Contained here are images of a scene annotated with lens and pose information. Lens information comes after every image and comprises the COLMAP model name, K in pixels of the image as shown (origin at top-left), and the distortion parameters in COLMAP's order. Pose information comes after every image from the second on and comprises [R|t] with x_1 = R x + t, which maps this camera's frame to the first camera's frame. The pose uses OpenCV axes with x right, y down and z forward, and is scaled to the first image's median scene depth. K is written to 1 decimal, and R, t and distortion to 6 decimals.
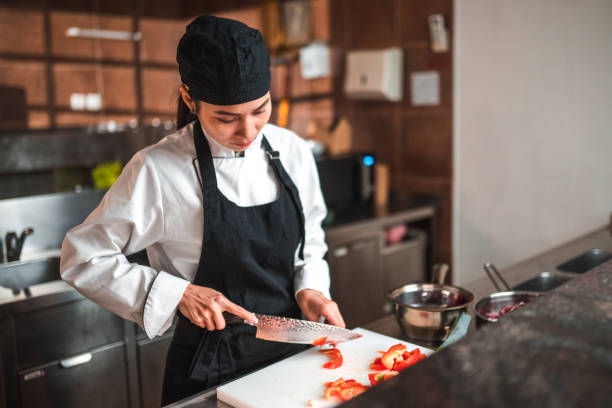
lens RADIAL K [[623.6, 0, 305.1], [0, 623.6, 203.8], [0, 0, 1]] dist [-0.011058, -0.004568]
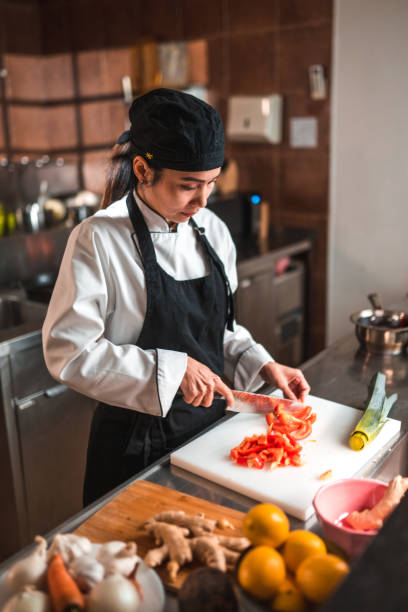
lens RADIAL K [[624.3, 0, 206.1], [0, 624.3, 298.6], [0, 0, 1]] dist [-0.023094, 0.000495]
pose [[0.987604, -0.039421, 0.151934, -0.158178], [0.022339, 0.993396, 0.112538, -0.021416], [-0.155367, -0.107749, 0.981963, -0.087813]]
